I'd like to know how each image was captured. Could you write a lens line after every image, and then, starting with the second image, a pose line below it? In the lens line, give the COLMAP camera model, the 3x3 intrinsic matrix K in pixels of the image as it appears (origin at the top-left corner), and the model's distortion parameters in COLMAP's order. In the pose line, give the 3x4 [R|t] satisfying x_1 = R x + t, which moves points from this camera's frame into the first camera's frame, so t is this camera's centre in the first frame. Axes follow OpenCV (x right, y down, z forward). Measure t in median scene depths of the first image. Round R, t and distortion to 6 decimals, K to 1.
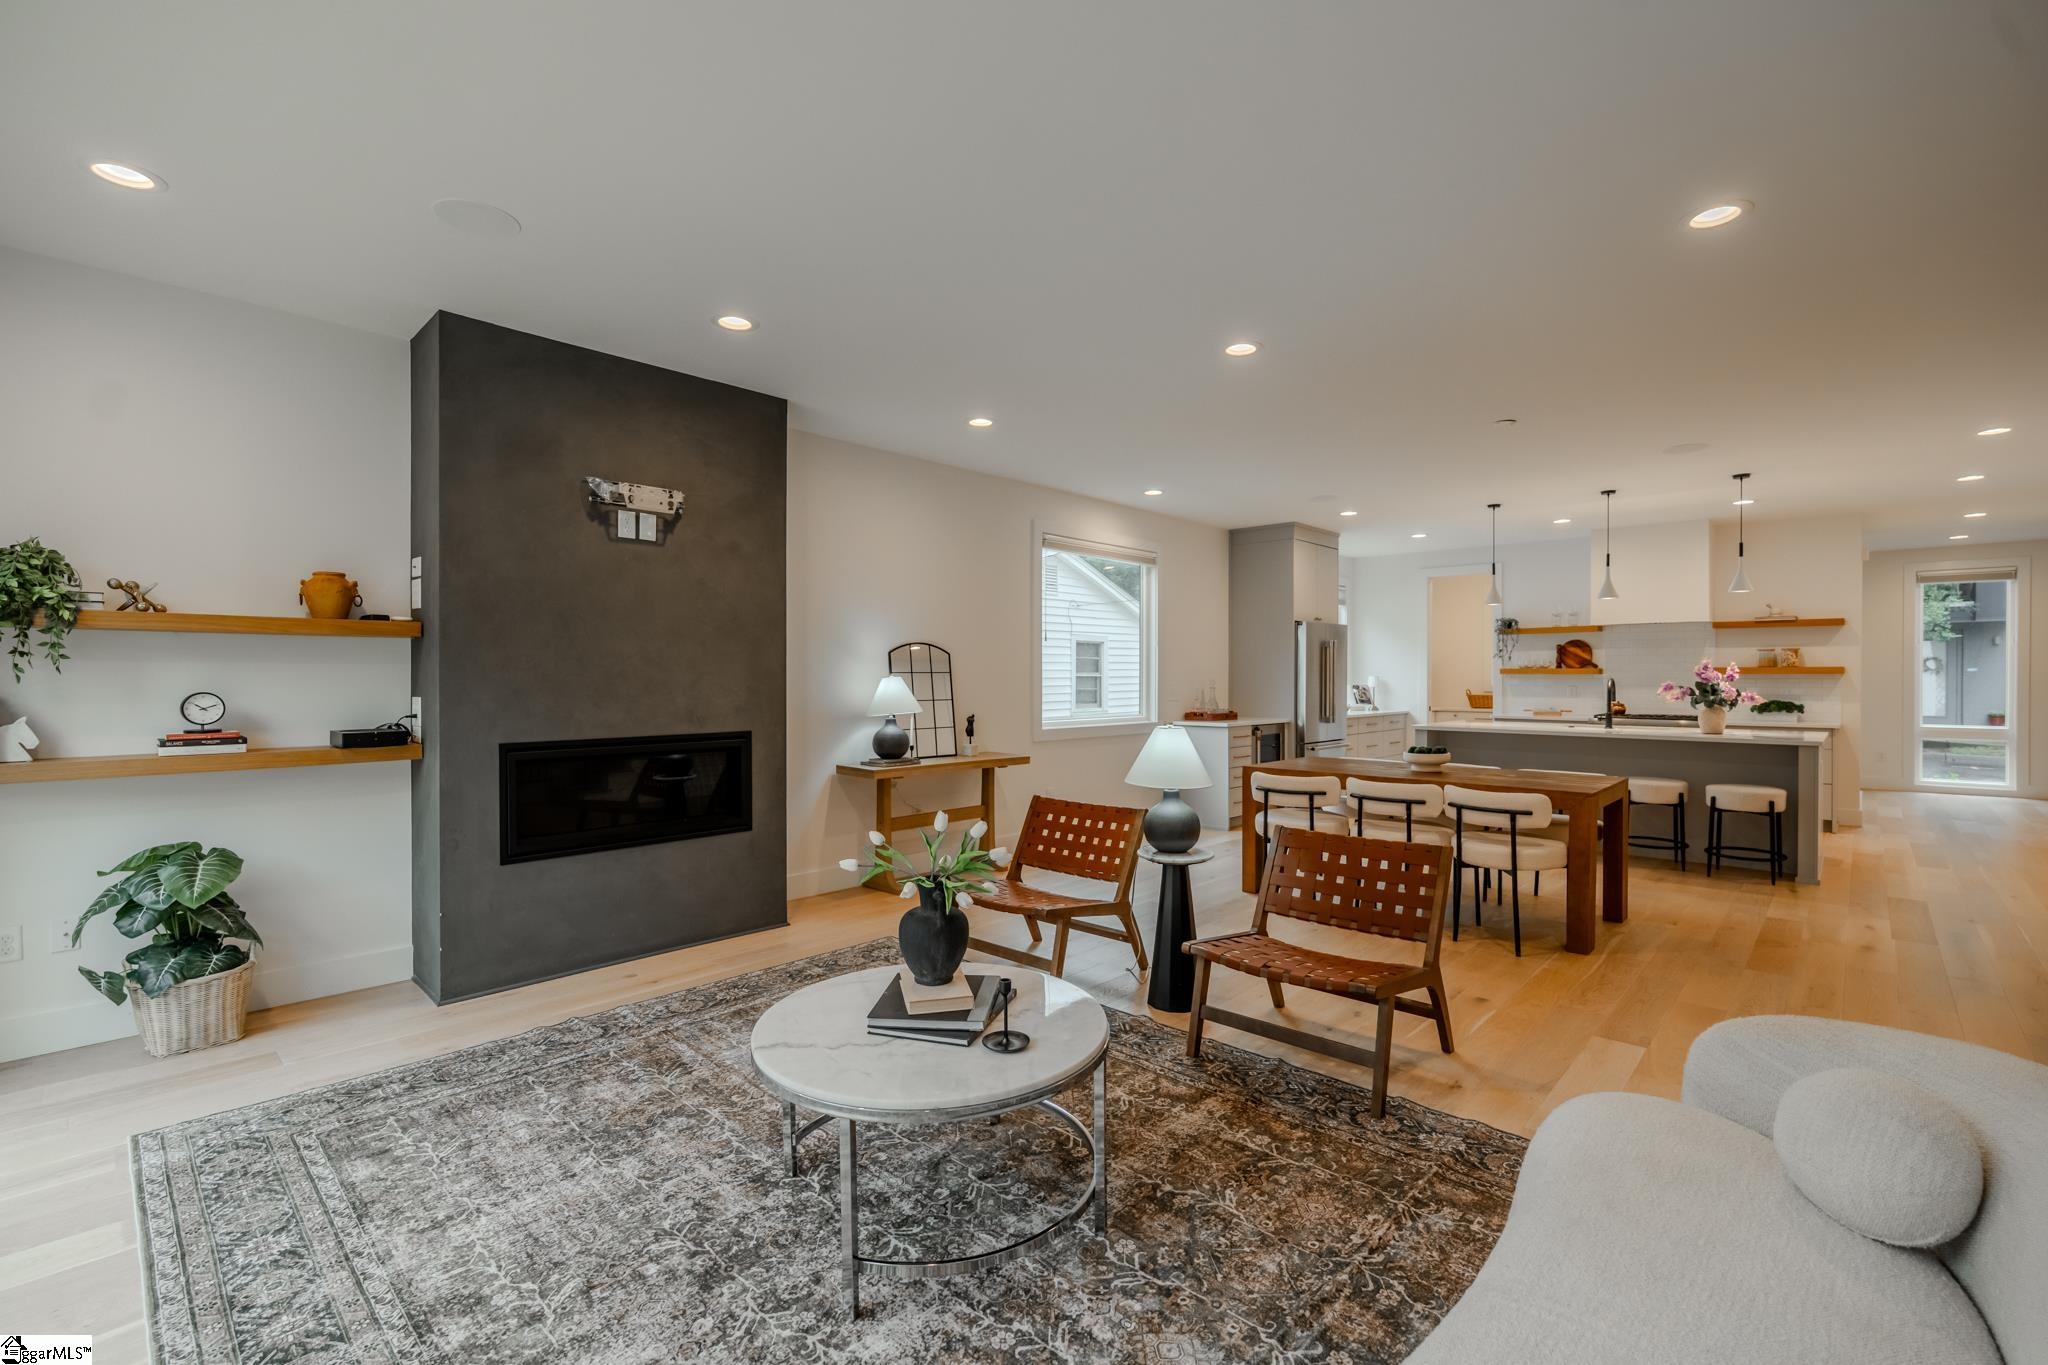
lens RADIAL K [[898.8, 0, 1028.5], [0, 898.8, 680.5], [0, 0, 1]] dist [-0.005651, 0.000905]
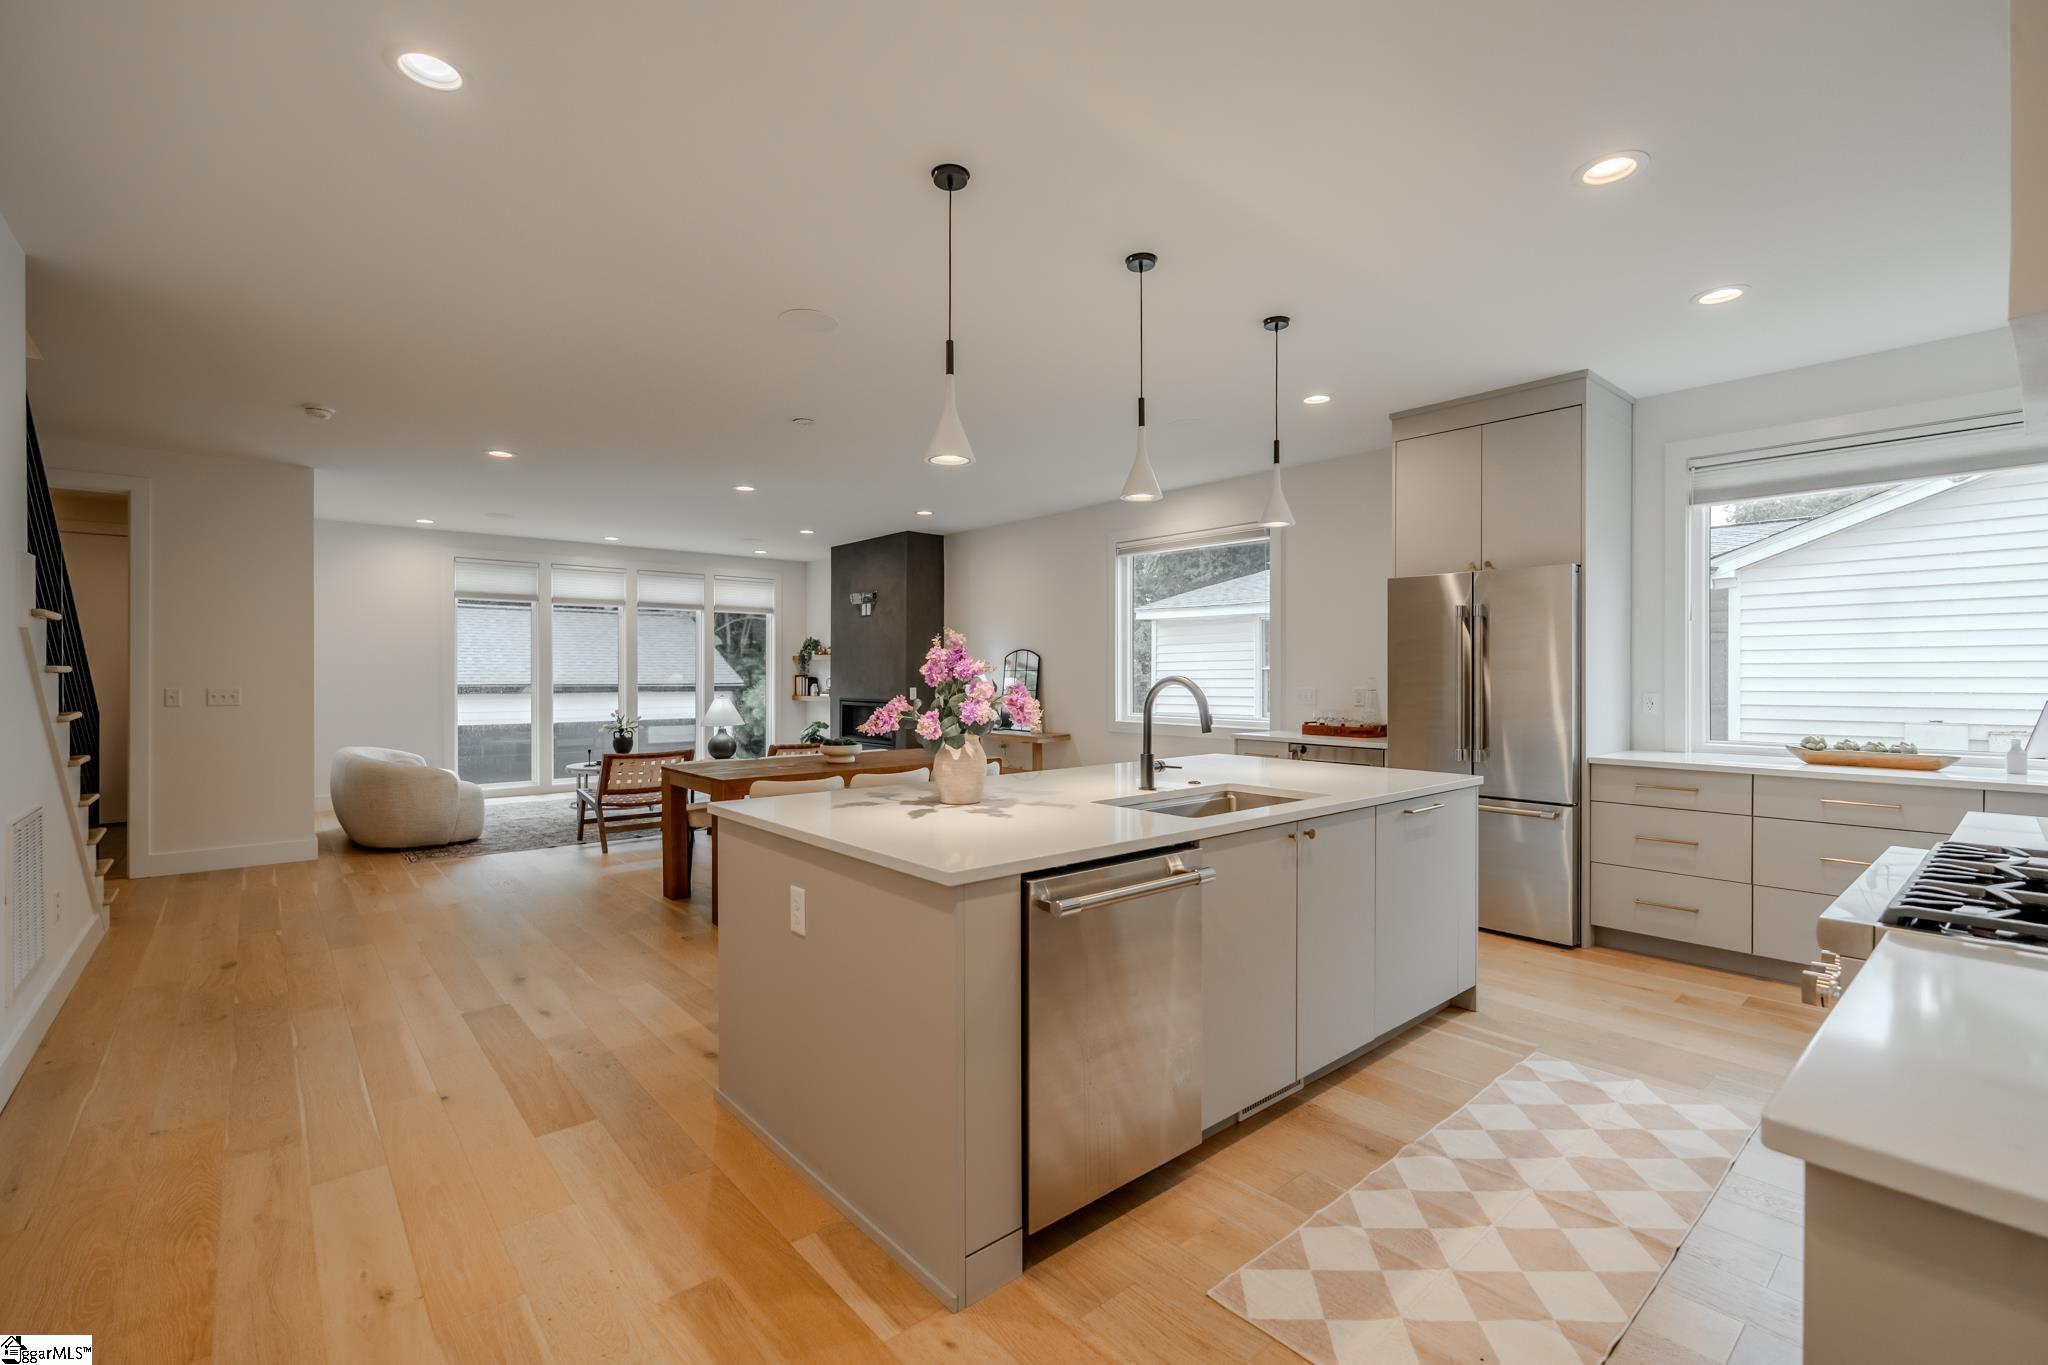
lens RADIAL K [[898.8, 0, 1031.1], [0, 898.8, 672.4], [0, 0, 1]] dist [-0.005651, 0.000905]
pose [[-0.105792, -0.002013, -0.994386, 1.638959], [-0.004896, 0.999987, -0.001503, -0.004782], [0.994376, 0.004710, -0.105801, 1.480042]]
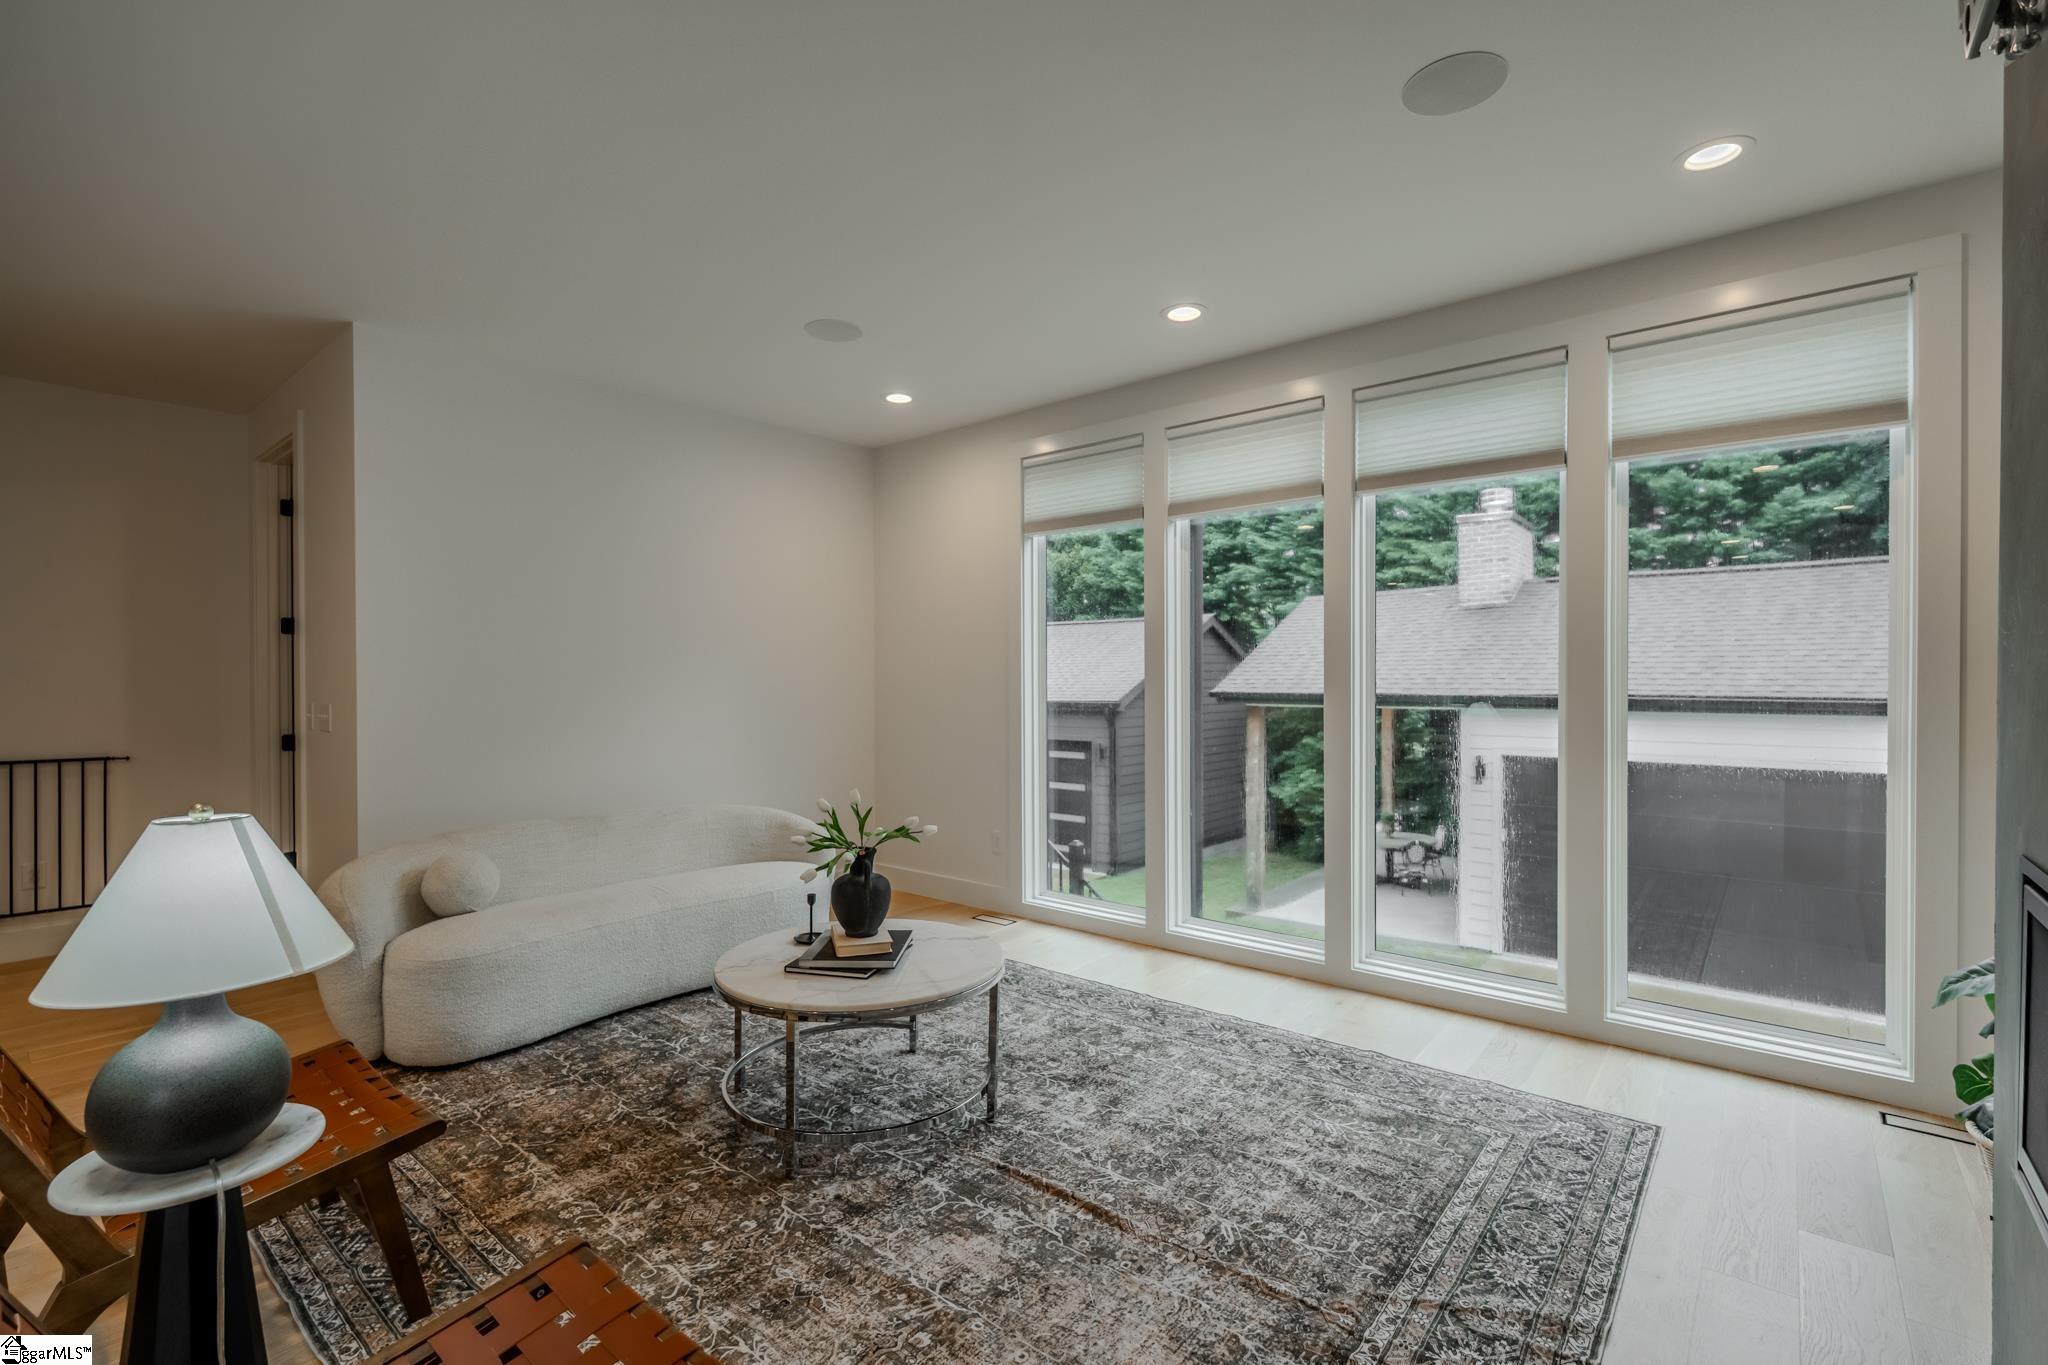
lens RADIAL K [[898.8, 0, 1032.4], [0, 898.8, 684.5], [0, 0, 1]] dist [-0.005651, 0.000905]
pose [[-0.998269, 0.005481, -0.058566, -0.126948], [0.005060, 0.999960, 0.007334, -0.001293], [0.058604, 0.007025, -0.998257, 1.064072]]
